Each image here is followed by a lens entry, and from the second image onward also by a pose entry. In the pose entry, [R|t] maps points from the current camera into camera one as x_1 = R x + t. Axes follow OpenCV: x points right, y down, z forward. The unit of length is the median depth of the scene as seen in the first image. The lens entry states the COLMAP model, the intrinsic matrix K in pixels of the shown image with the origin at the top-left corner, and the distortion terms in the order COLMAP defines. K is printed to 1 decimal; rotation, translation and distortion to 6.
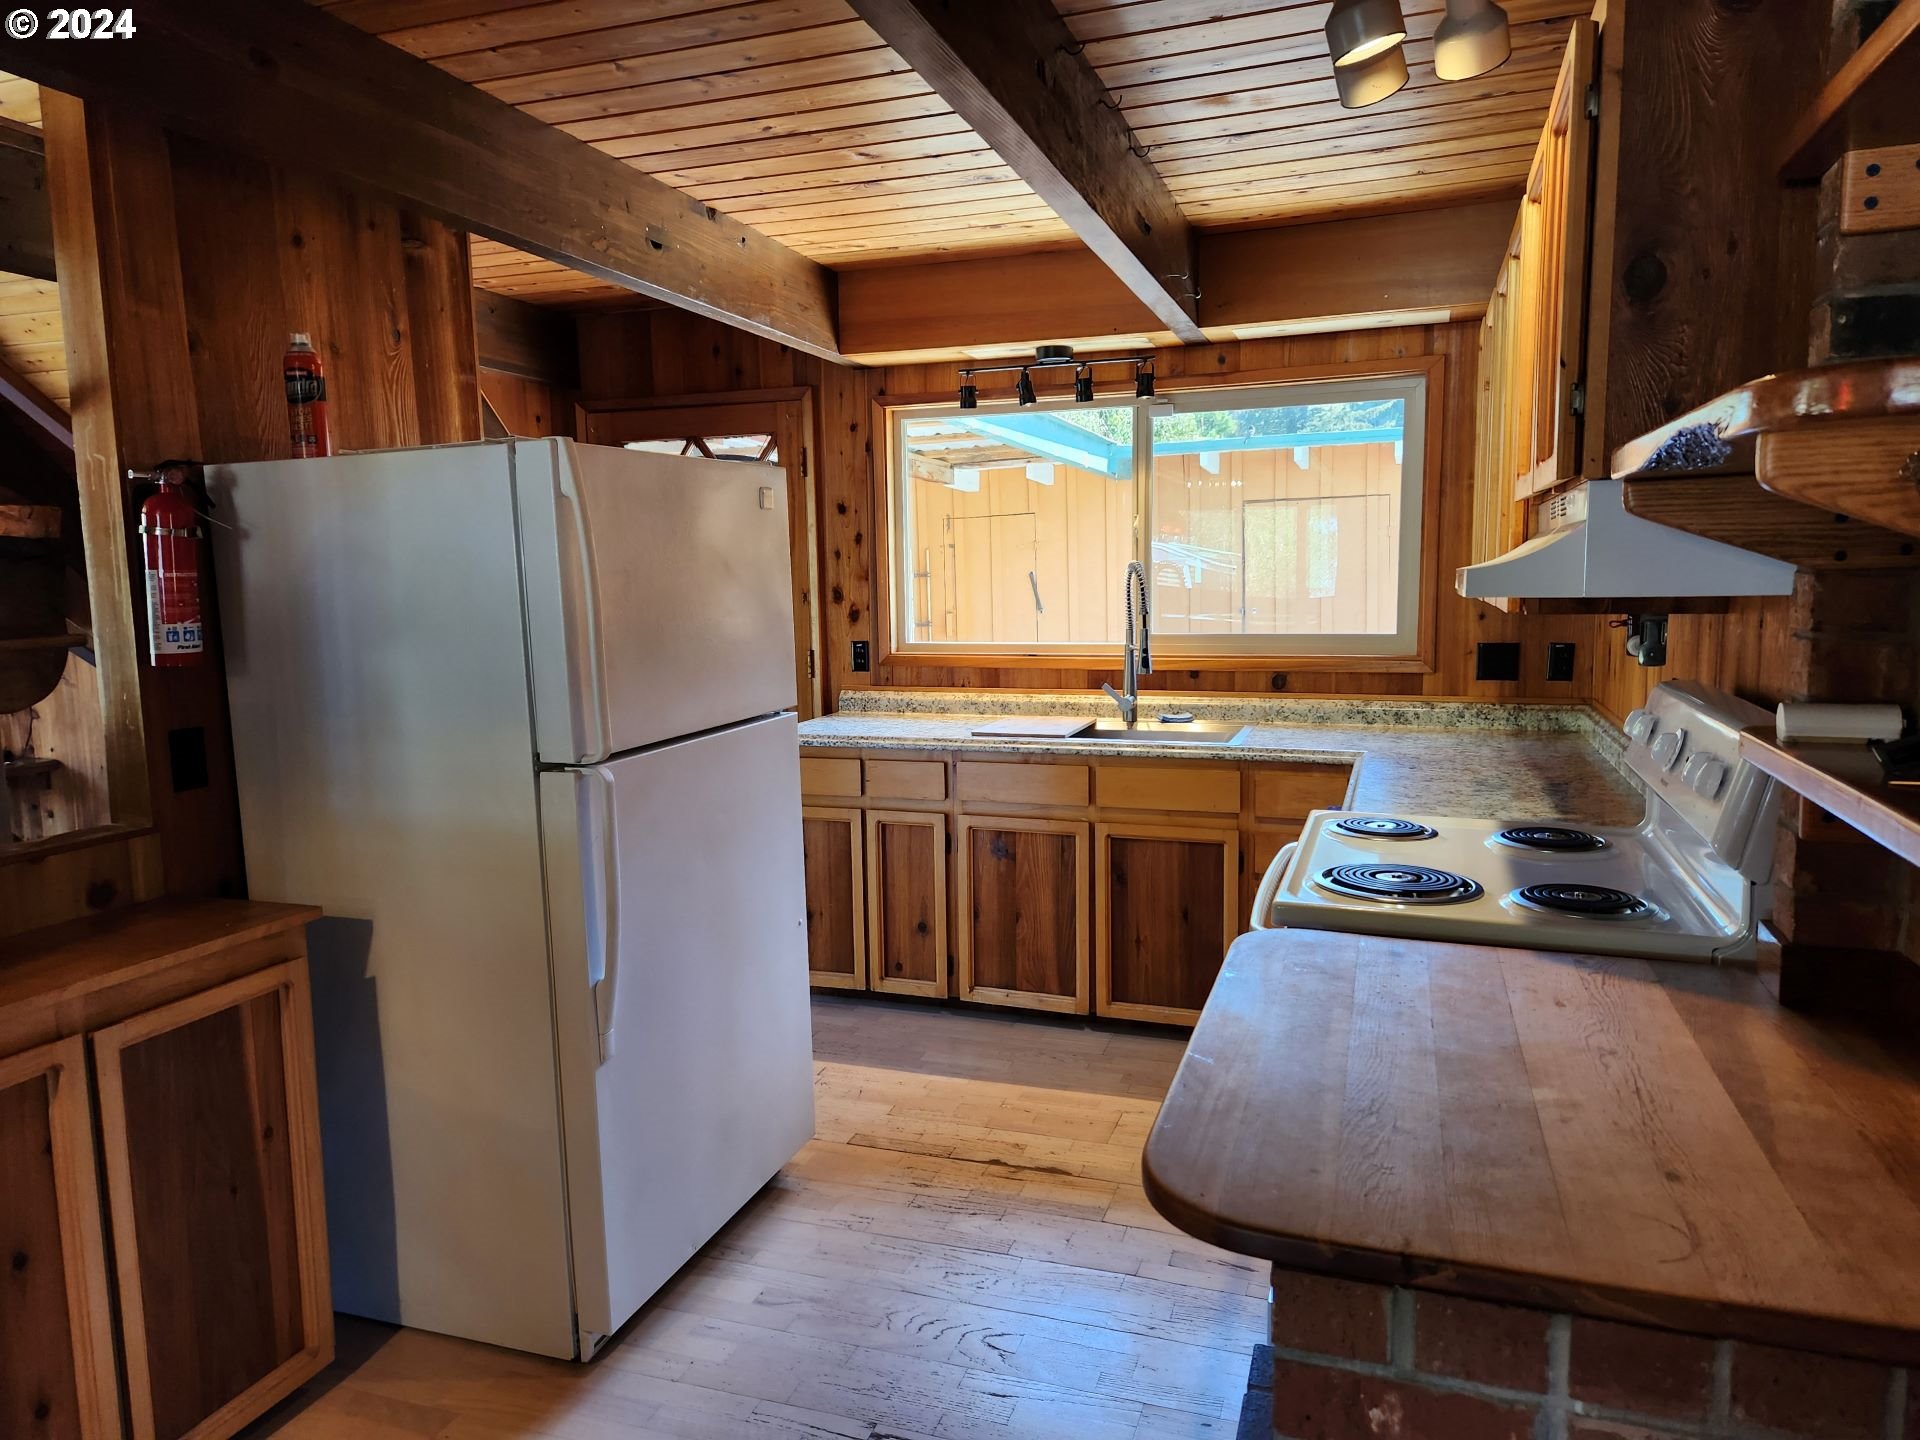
lens RADIAL K [[1276.2, 0, 942.5], [0, 1276.2, 720.6], [0, 0, 1]] dist [0.078833, -0.065039]
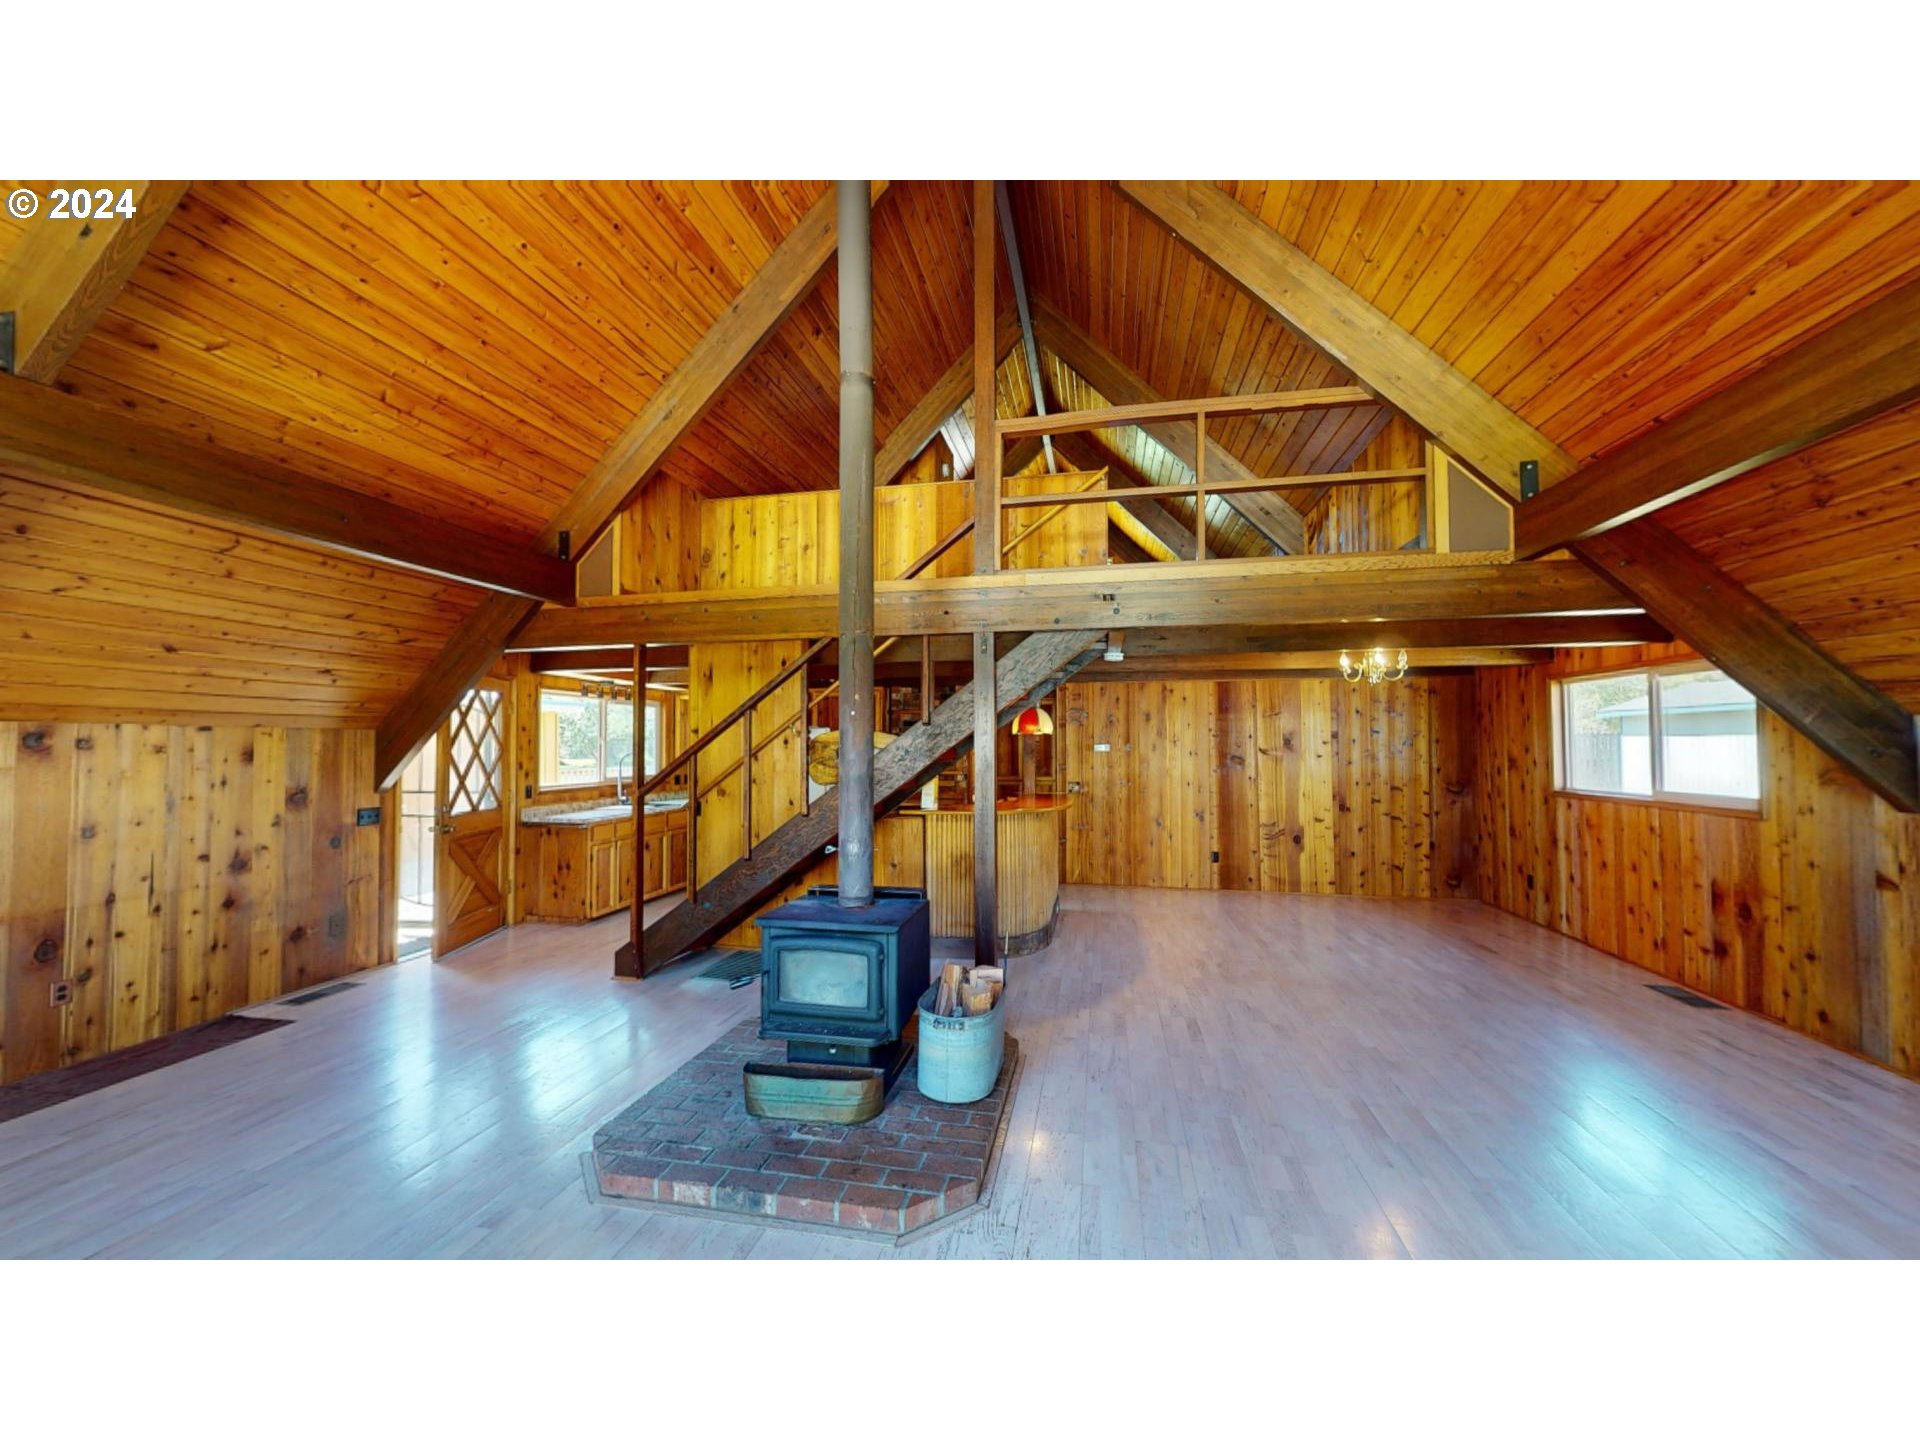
lens RADIAL K [[704.2, 0, 961.2], [0, 704.2, 722.3], [0, 0, 1]] dist [0.000325, 0.000575]
pose [[-0.149996, 0.050403, 0.987401, -1.734500], [0.124710, 0.991687, -0.031677, -0.045520], [-0.980790, 0.118387, -0.155035, 0.496211]]
